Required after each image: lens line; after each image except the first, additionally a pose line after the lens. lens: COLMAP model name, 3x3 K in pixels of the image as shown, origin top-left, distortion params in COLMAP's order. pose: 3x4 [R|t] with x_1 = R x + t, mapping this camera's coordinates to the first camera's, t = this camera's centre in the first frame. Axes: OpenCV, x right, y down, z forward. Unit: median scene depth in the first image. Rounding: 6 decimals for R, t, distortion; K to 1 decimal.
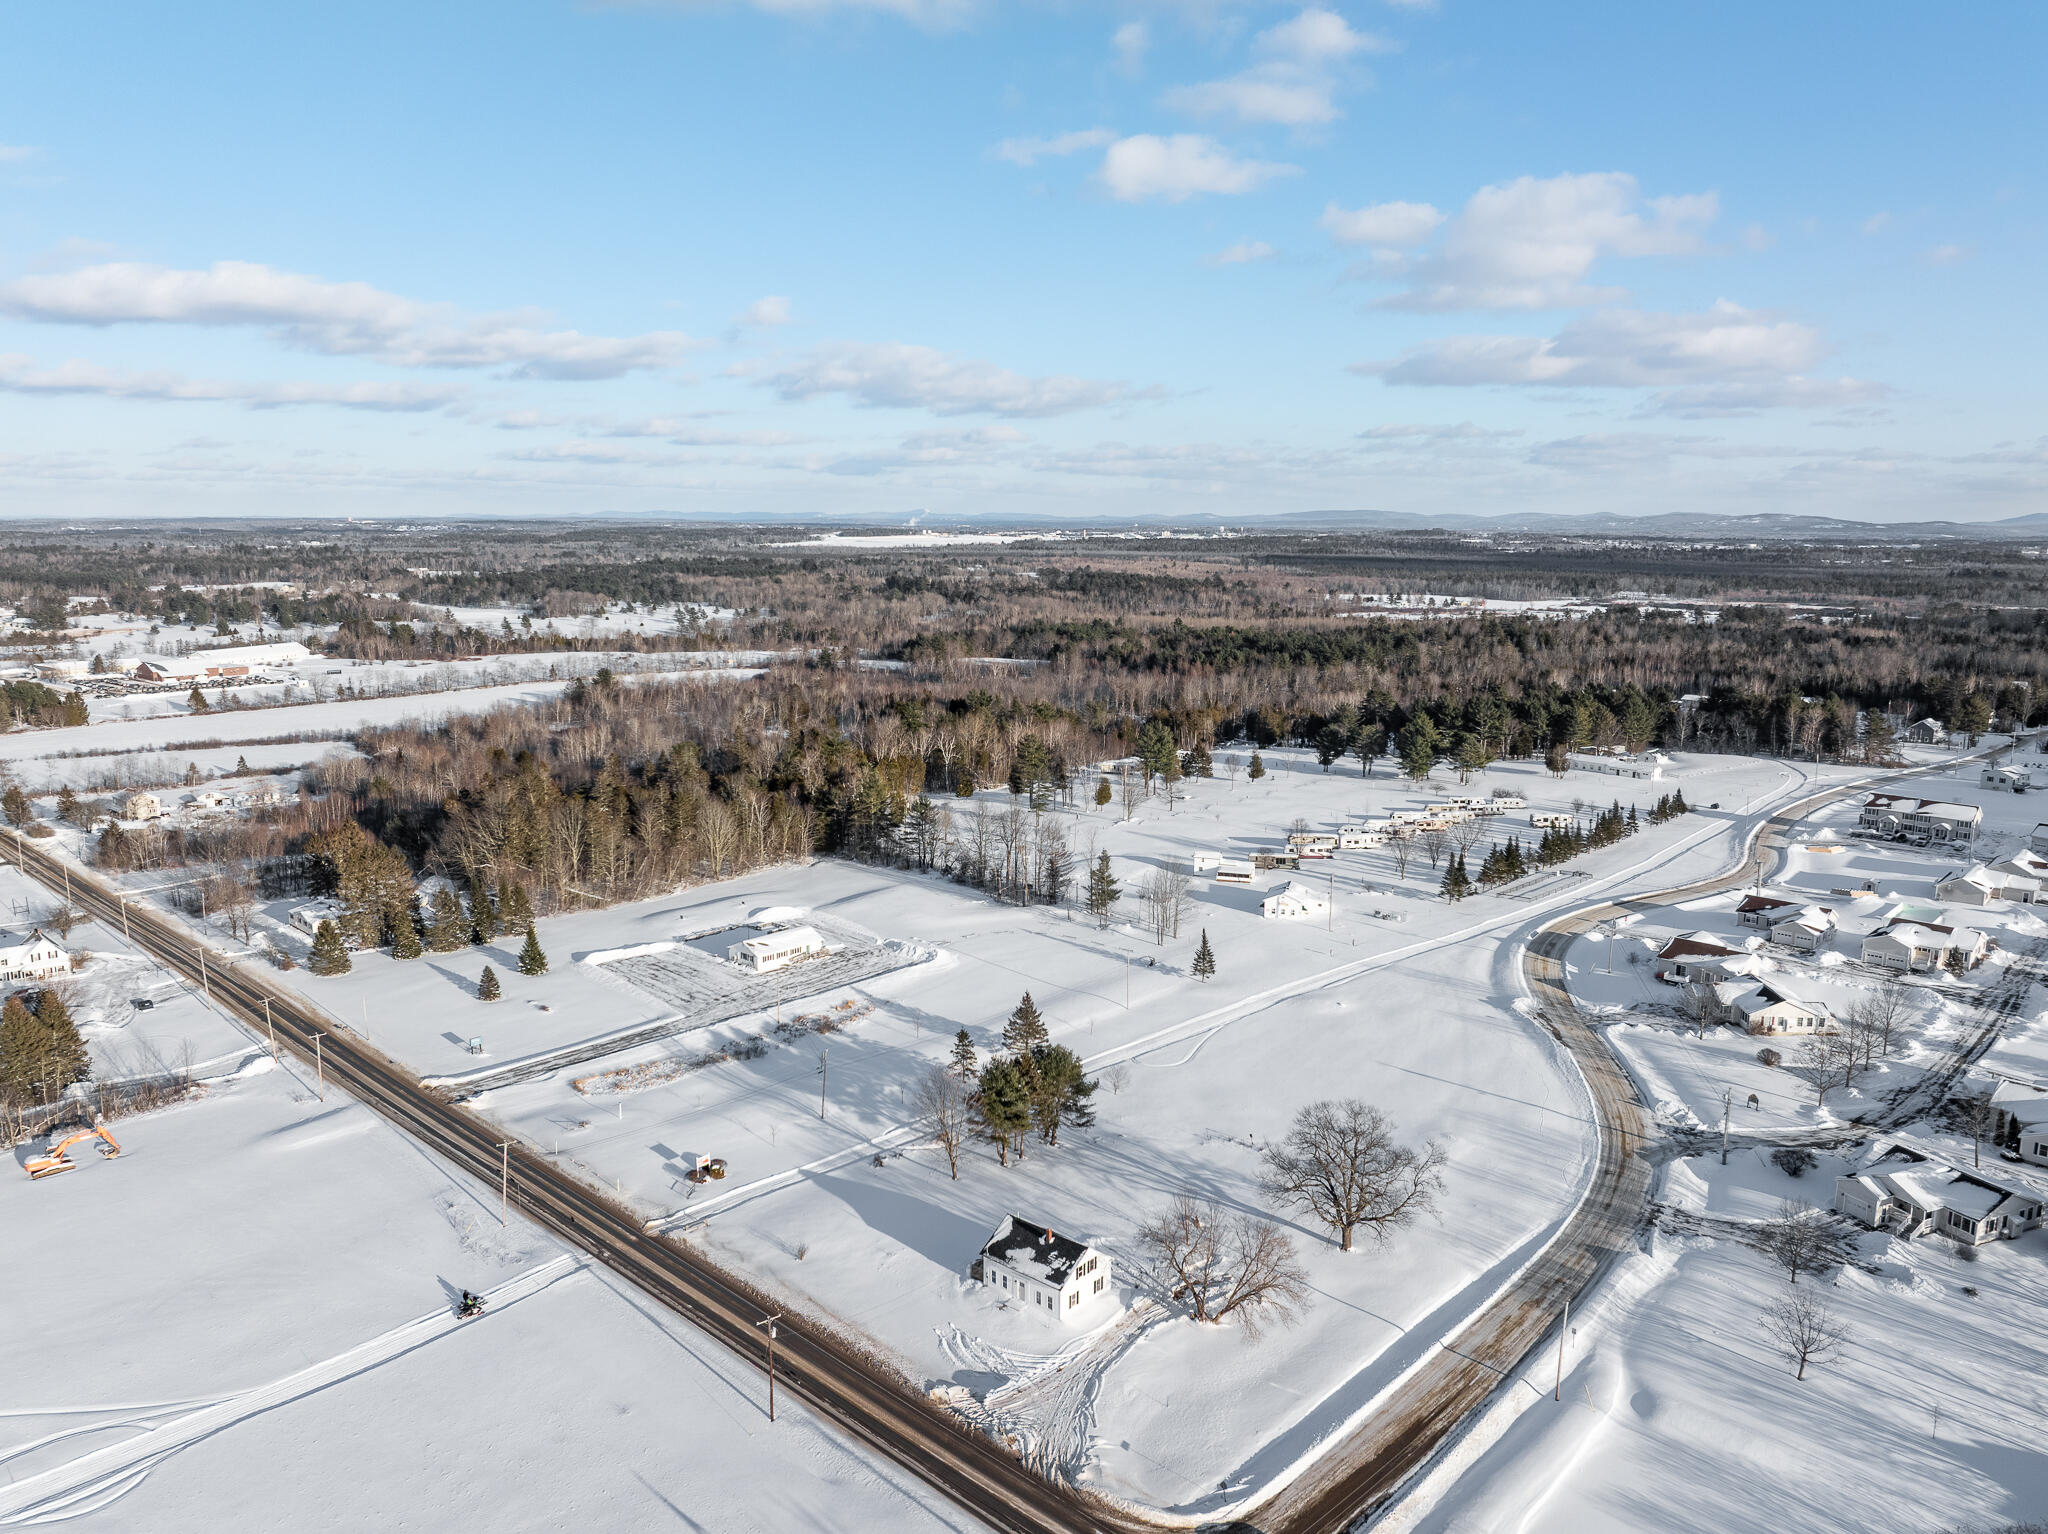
lens RADIAL K [[1461.8, 0, 1024.0], [0, 1461.8, 767.0], [0, 0, 1]] dist [-0.033105, -0.004353]
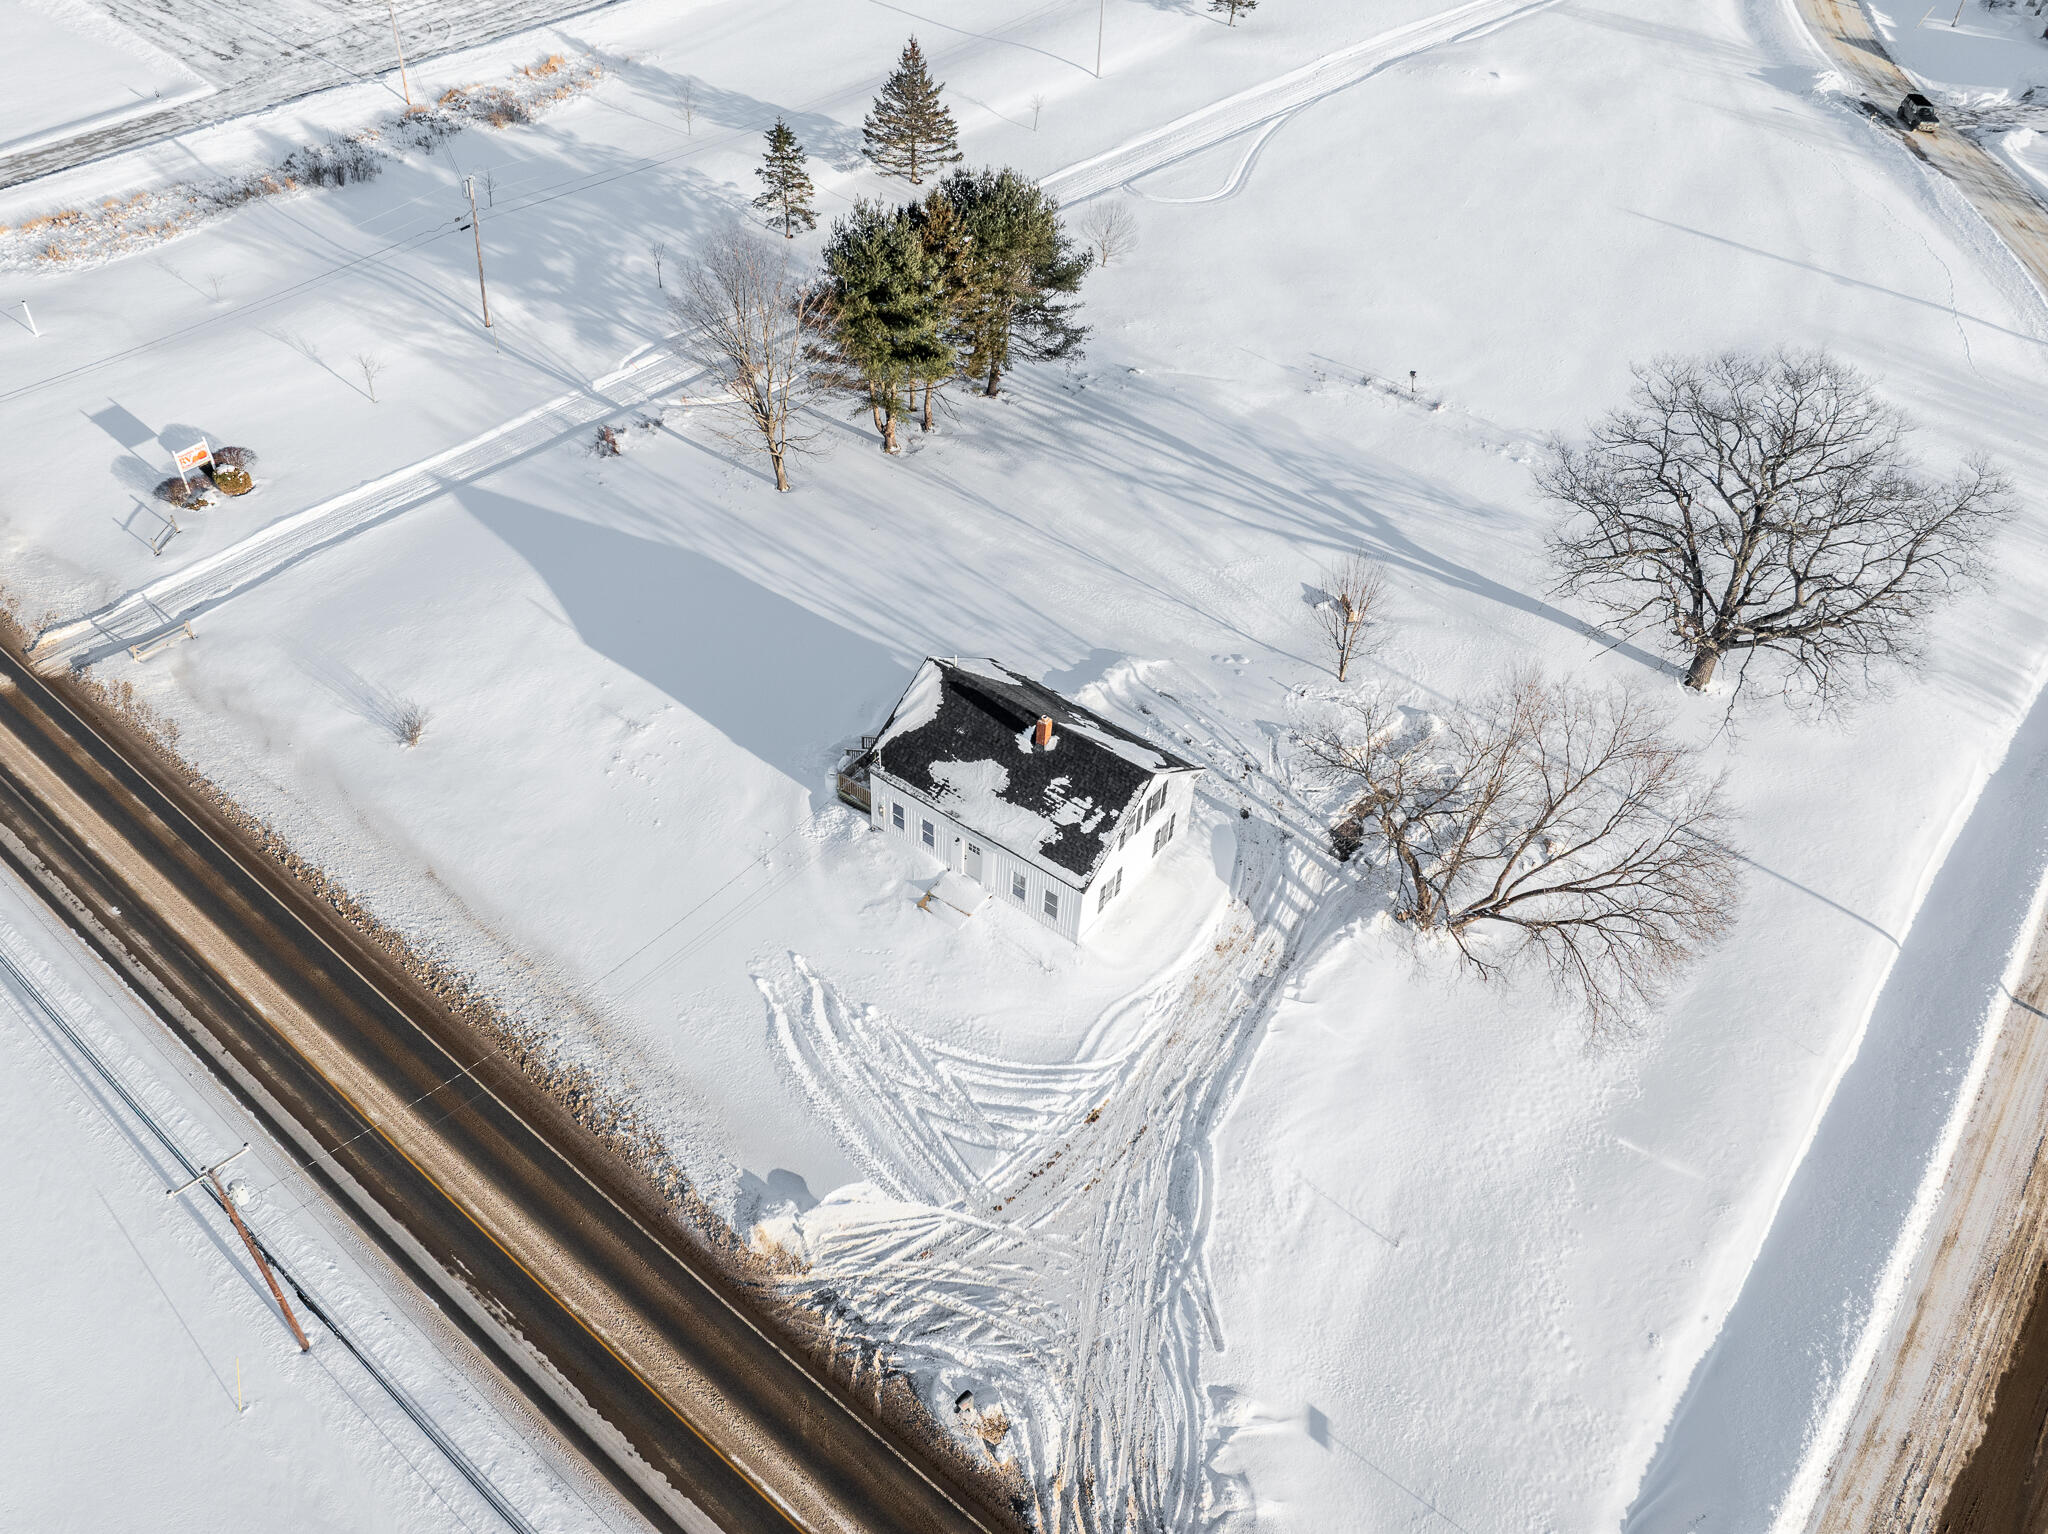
lens RADIAL K [[1586.2, 0, 1024.0], [0, 1586.2, 767.0], [0, 0, 1]] dist [-0.034109, 0.004262]
pose [[0.994801, -0.031367, 0.096892, -0.021252], [-0.027024, 0.835977, 0.548099, 0.078450], [-0.098192, -0.547868, 0.830782, 0.492871]]
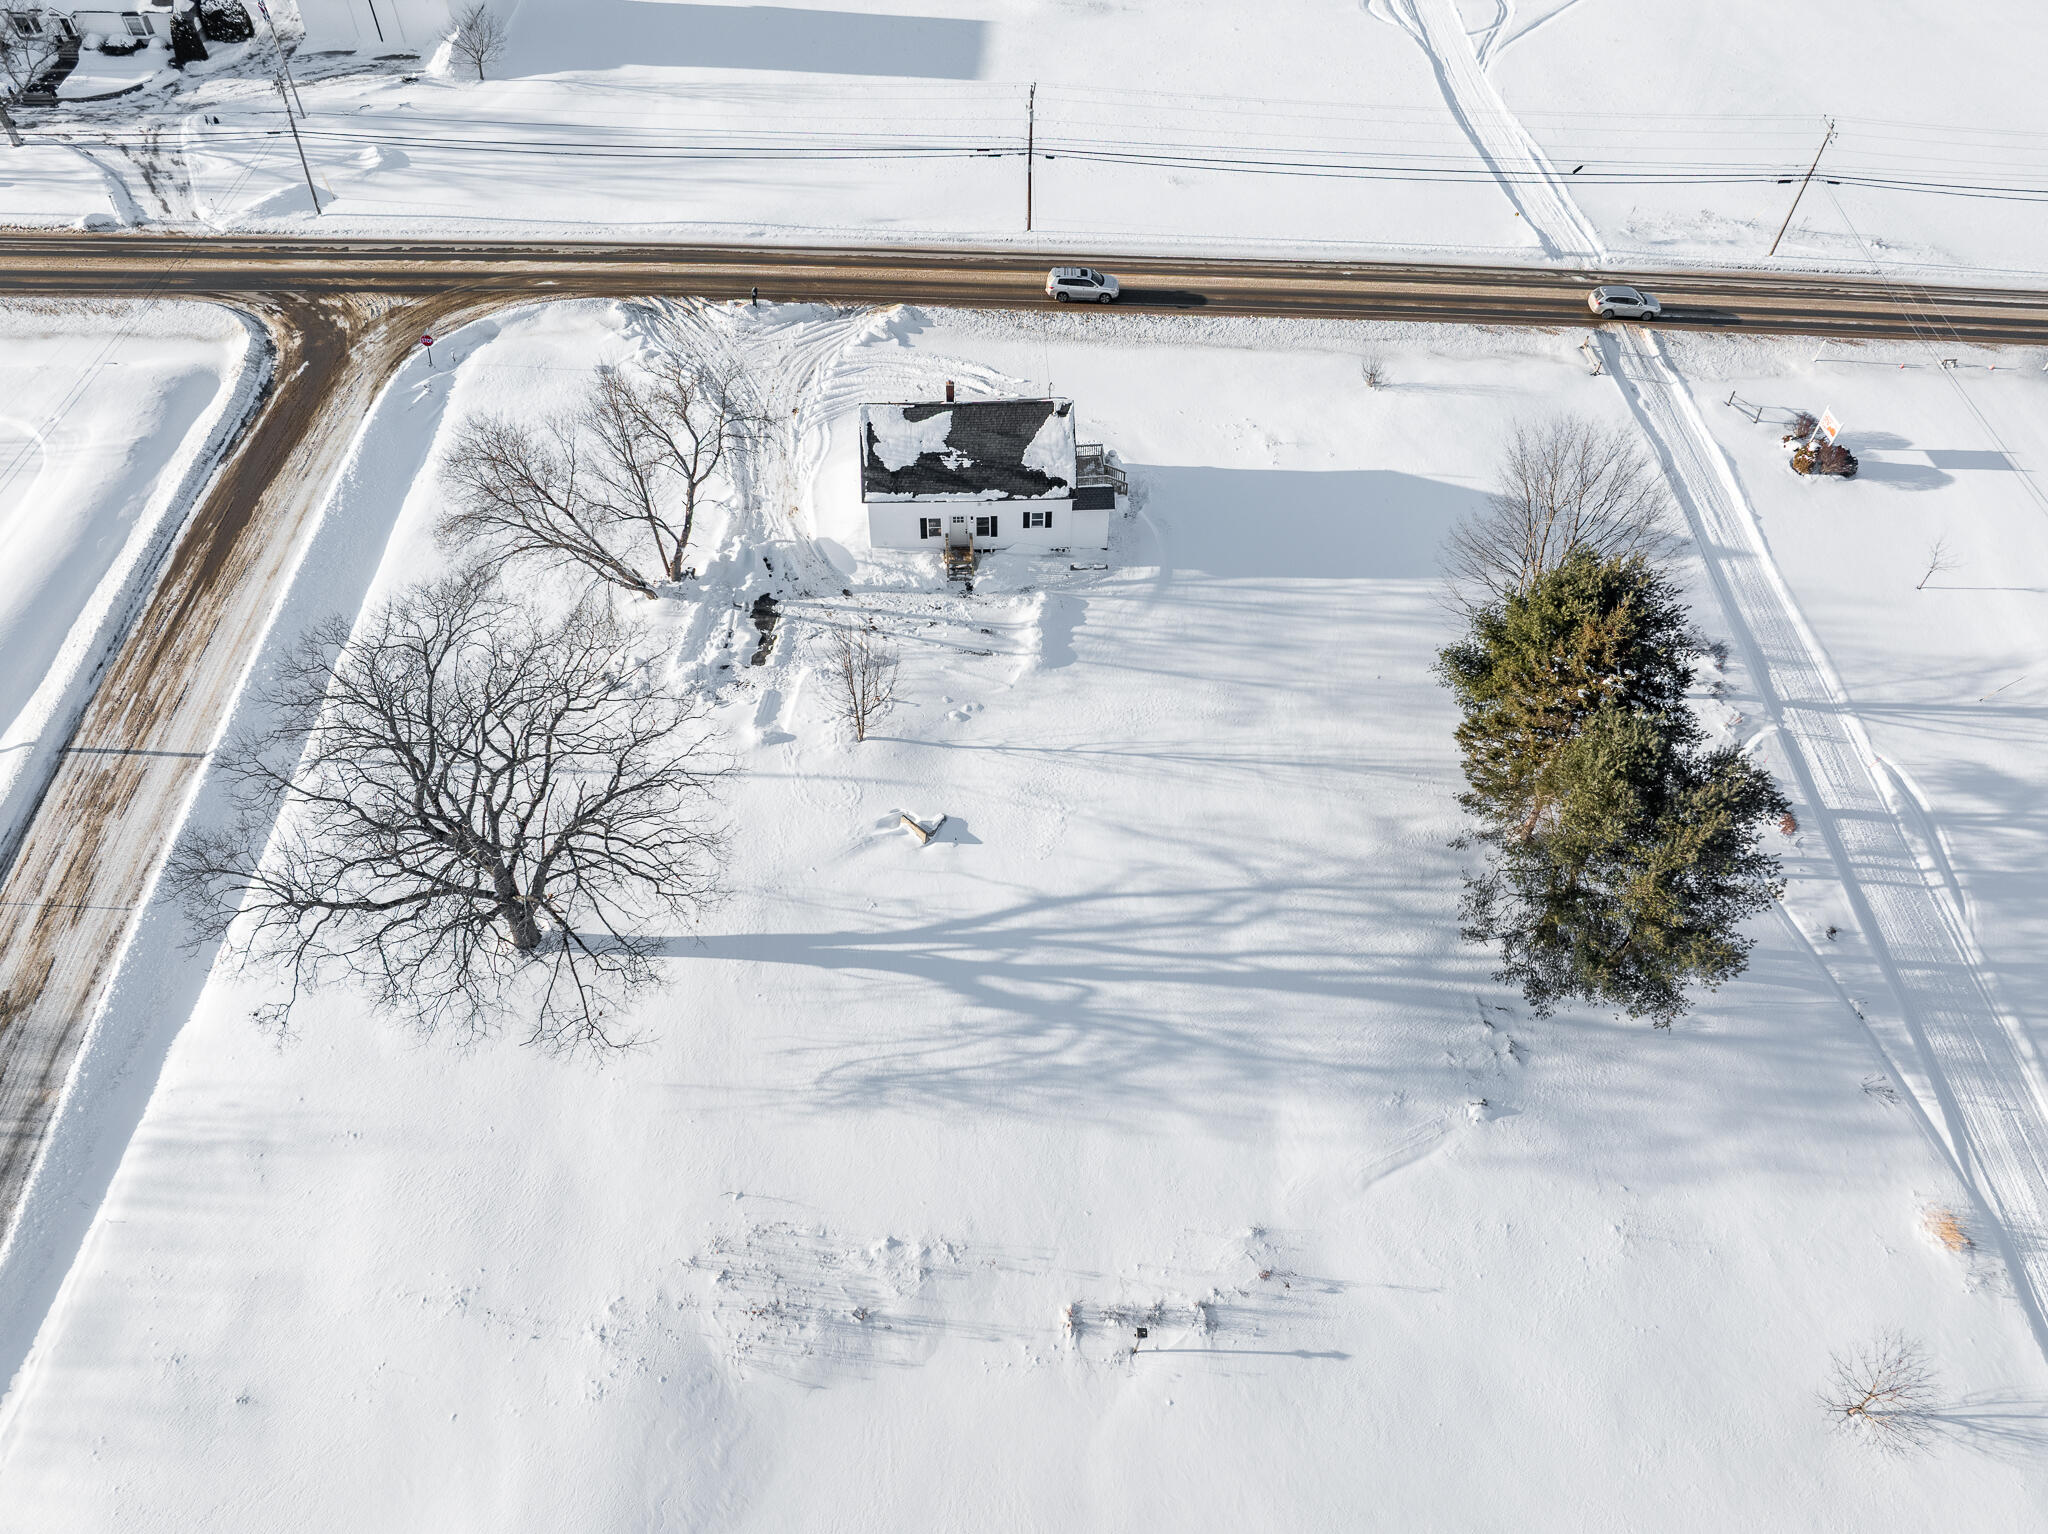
lens RADIAL K [[1461.8, 0, 1024.0], [0, 1461.8, 767.0], [0, 0, 1]] dist [-0.033105, -0.004353]
pose [[-0.711006, 0.519502, -0.473908, 0.230773], [-0.132697, 0.562711, 0.815934, -0.017299], [0.690552, 0.643019, -0.331154, 0.955875]]
